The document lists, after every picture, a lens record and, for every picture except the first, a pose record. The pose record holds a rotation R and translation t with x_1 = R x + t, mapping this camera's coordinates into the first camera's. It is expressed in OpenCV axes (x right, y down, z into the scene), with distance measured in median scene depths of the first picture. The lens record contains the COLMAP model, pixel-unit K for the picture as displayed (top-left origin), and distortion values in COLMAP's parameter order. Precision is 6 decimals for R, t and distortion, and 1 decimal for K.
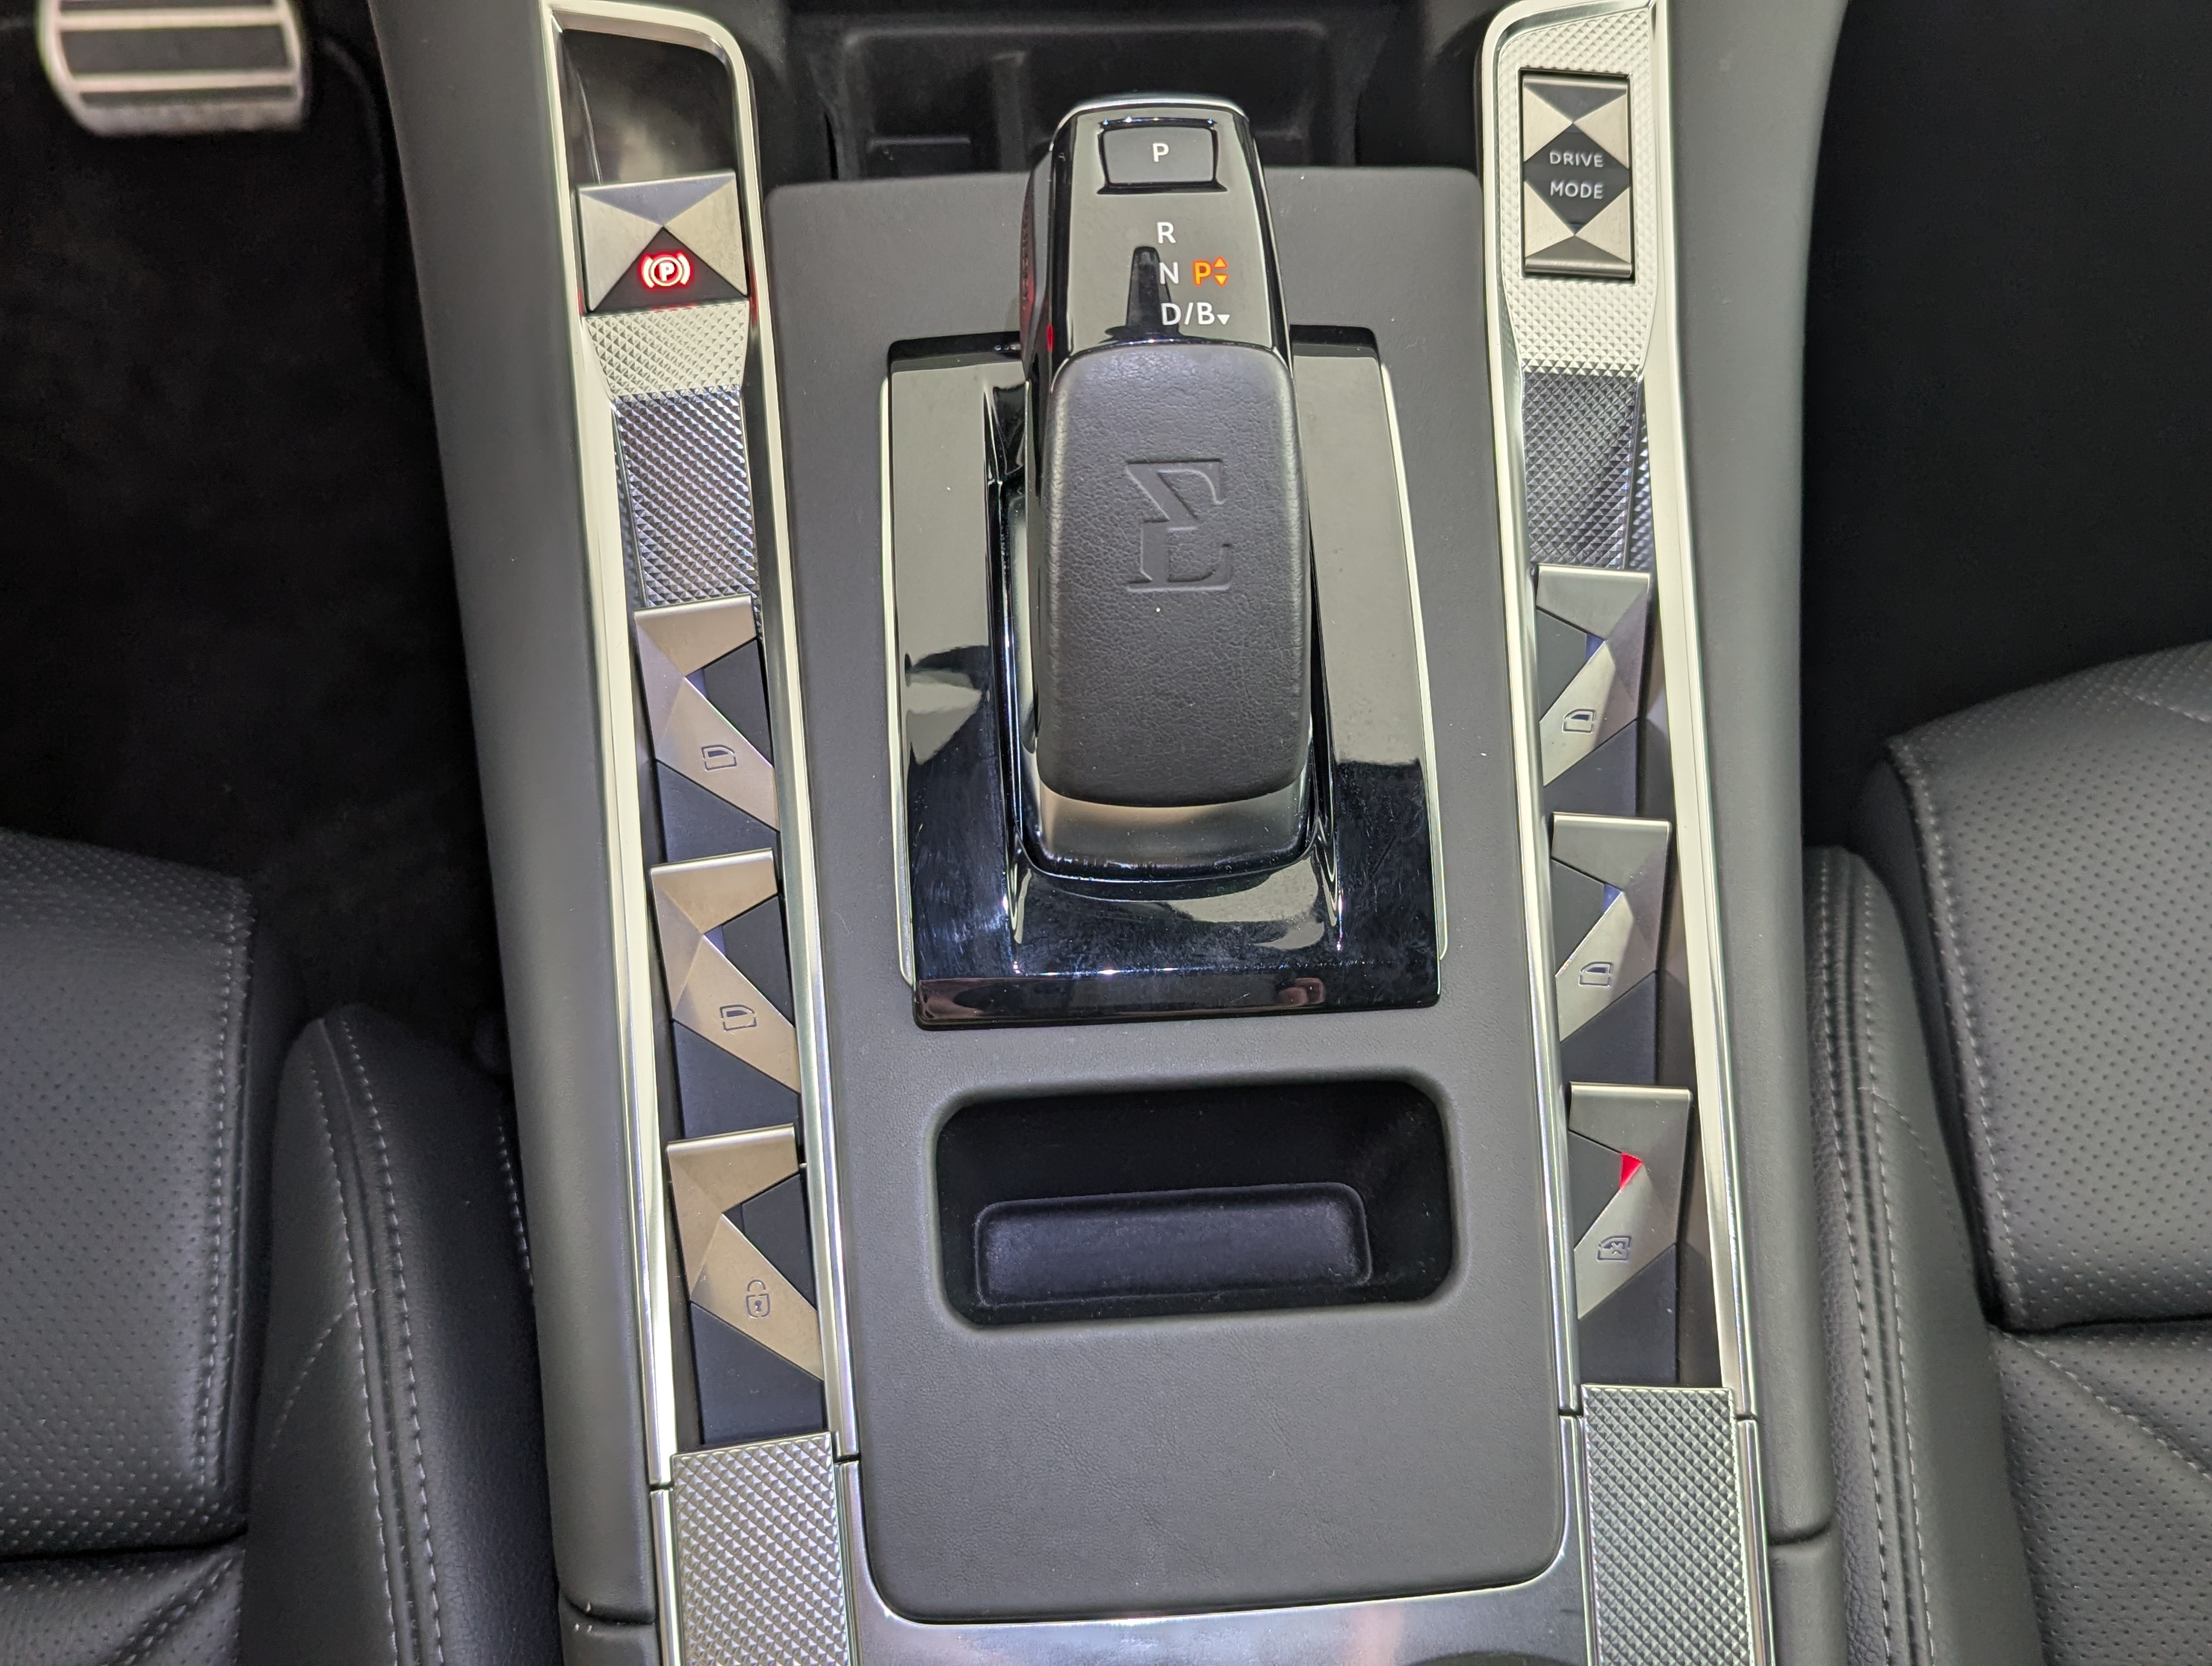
lens RADIAL K [[2228.1, 0, 1112.0], [0, 2228.1, 814.1], [0, 0, 1]] dist [-0.001722, -0.025528]
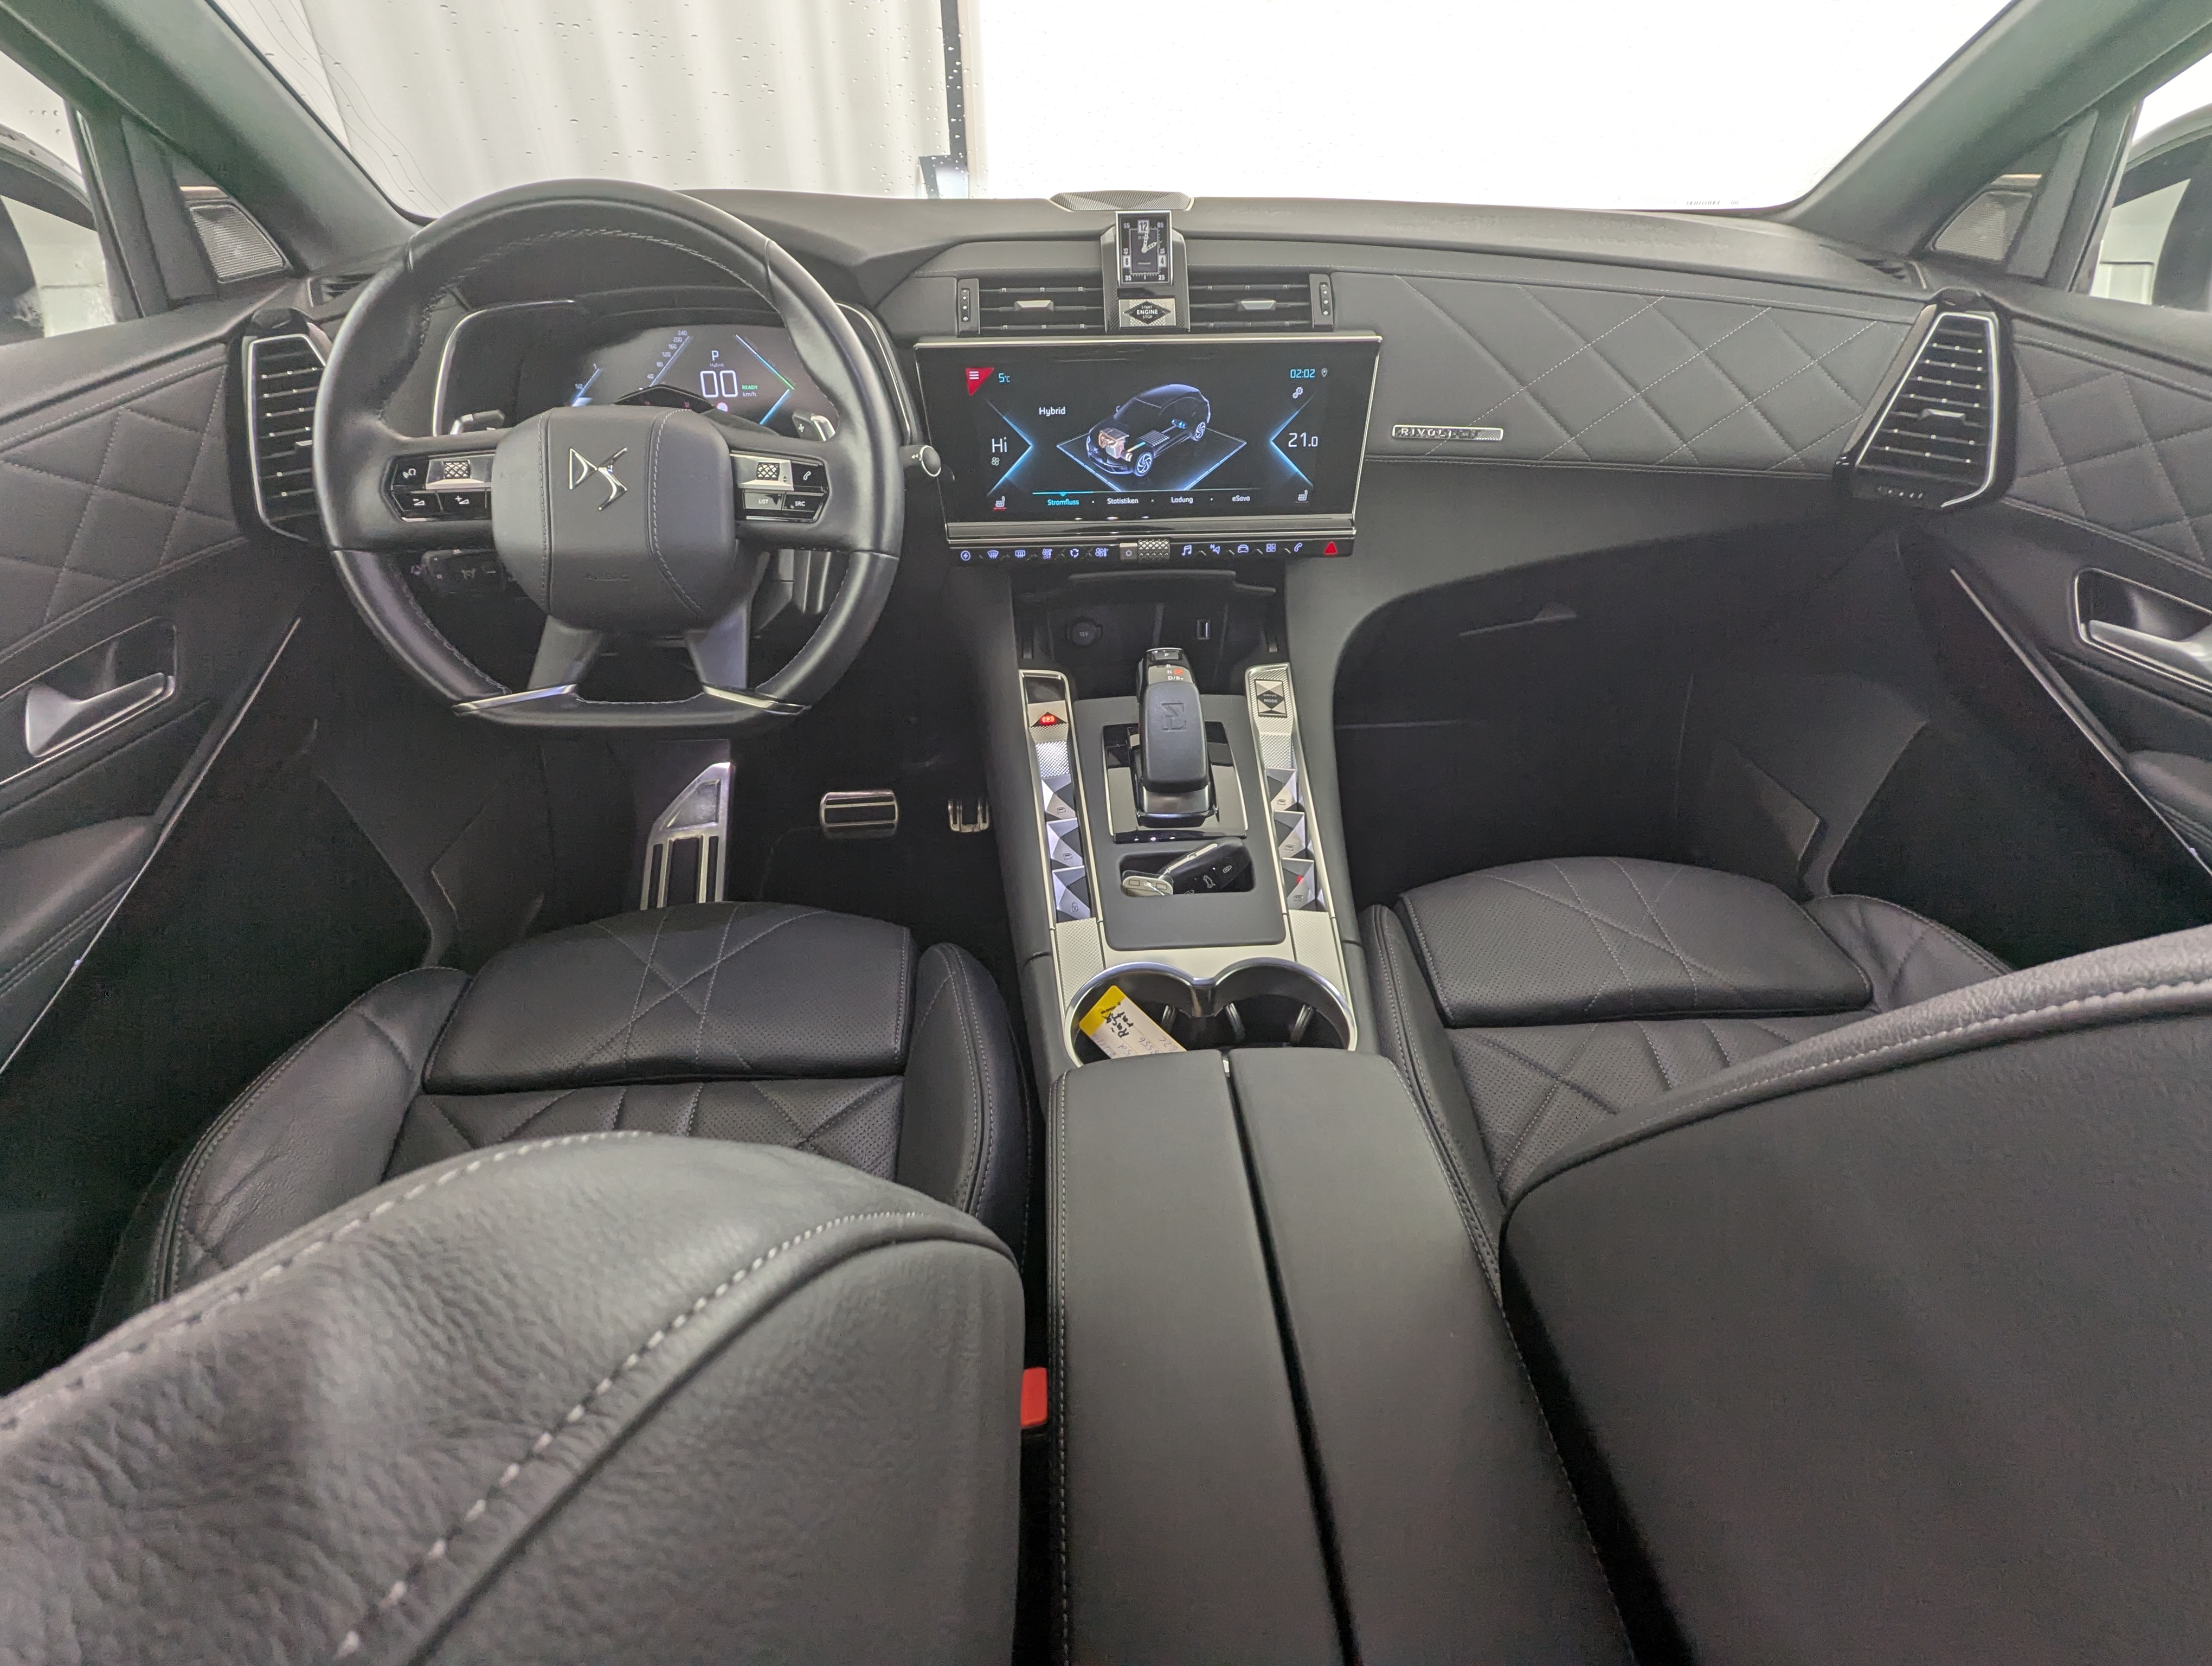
lens RADIAL K [[1044.6, 0, 1106.0], [0, 1044.6, 833.0], [0, 0, 1]] dist [-0.000789, -0.000765]
pose [[0.998913, -0.031892, -0.033994, -0.033938], [0.010244, 0.861673, -0.507361, 0.886191], [0.045473, 0.506462, 0.861063, -0.528252]]
